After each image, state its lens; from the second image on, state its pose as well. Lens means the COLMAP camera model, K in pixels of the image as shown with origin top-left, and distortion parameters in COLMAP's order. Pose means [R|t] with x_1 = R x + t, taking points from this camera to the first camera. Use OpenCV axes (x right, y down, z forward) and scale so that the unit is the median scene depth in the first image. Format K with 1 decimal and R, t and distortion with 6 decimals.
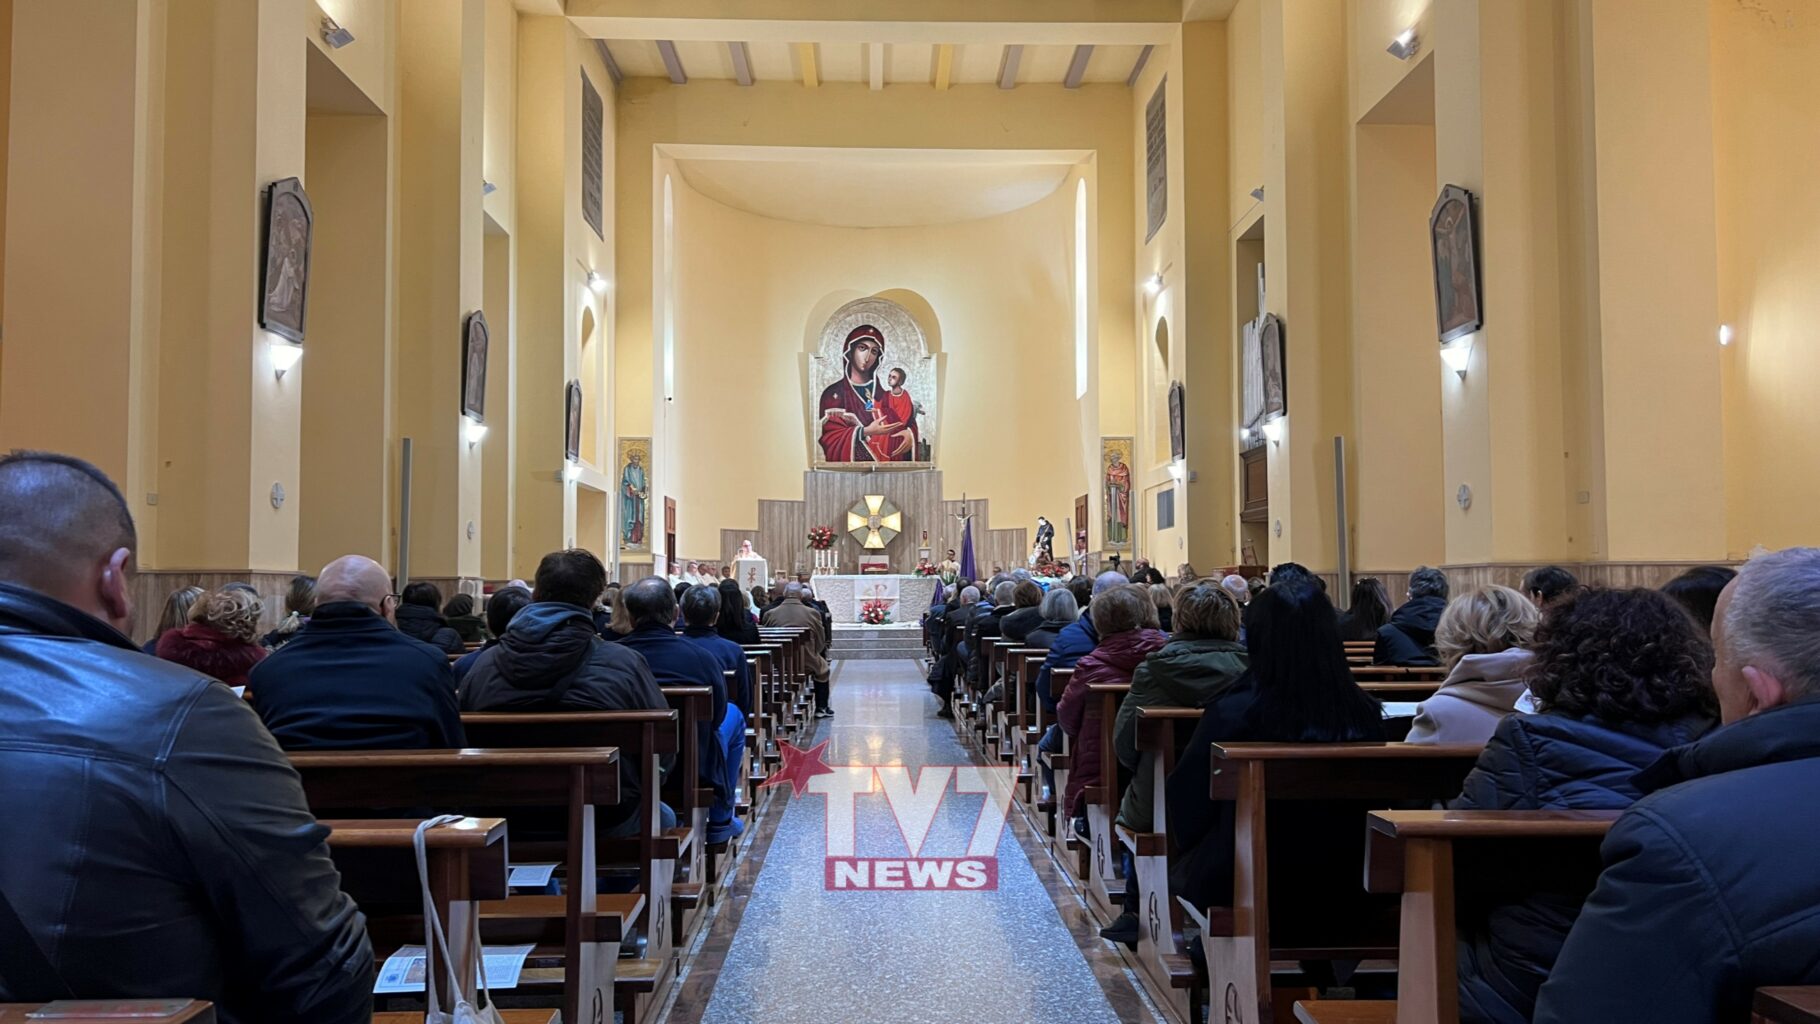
lens RADIAL K [[1394.4, 0, 911.6], [0, 1394.4, 513.5], [0, 0, 1]] dist [0.023740, -0.005567]
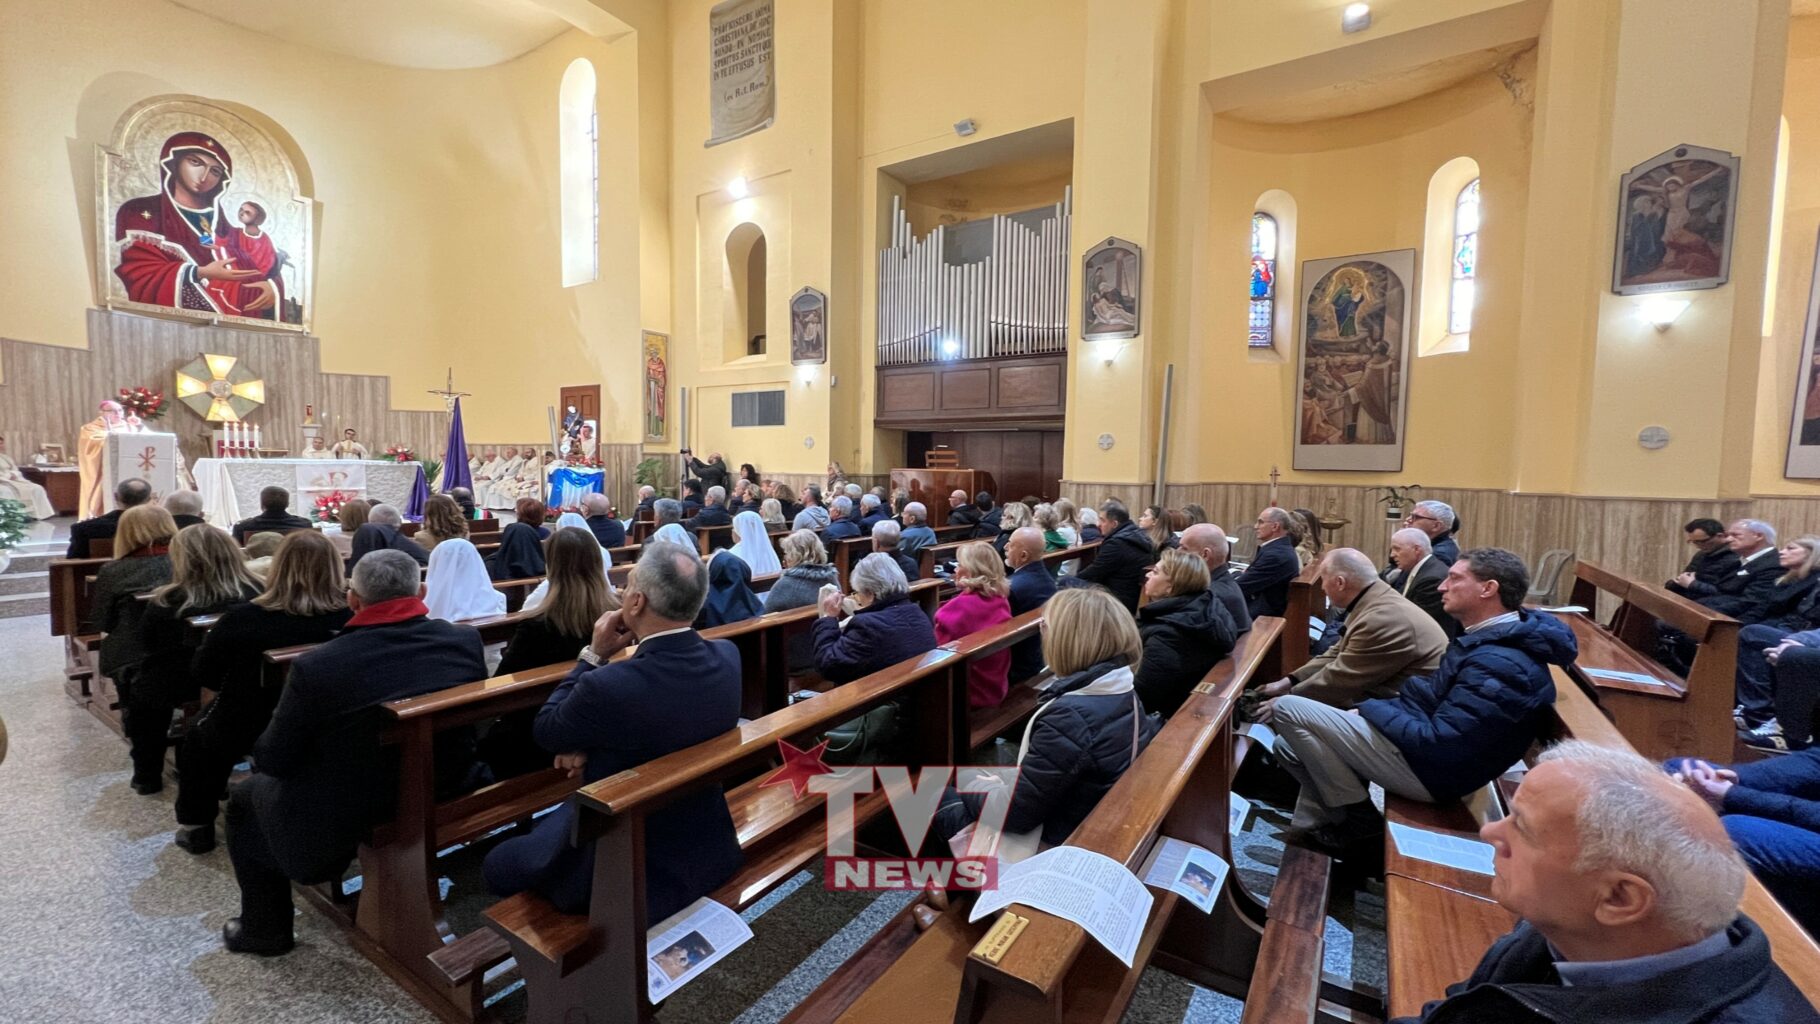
lens RADIAL K [[725.9, 0, 907.8], [0, 725.9, 512.3], [0, 0, 1]] dist [-0.008515, -0.000209]
pose [[0.551433, -0.034245, 0.833516, -0.156623], [-0.067846, 0.994006, 0.085724, 0.014388], [-0.831456, -0.103822, 0.545804, 0.429979]]
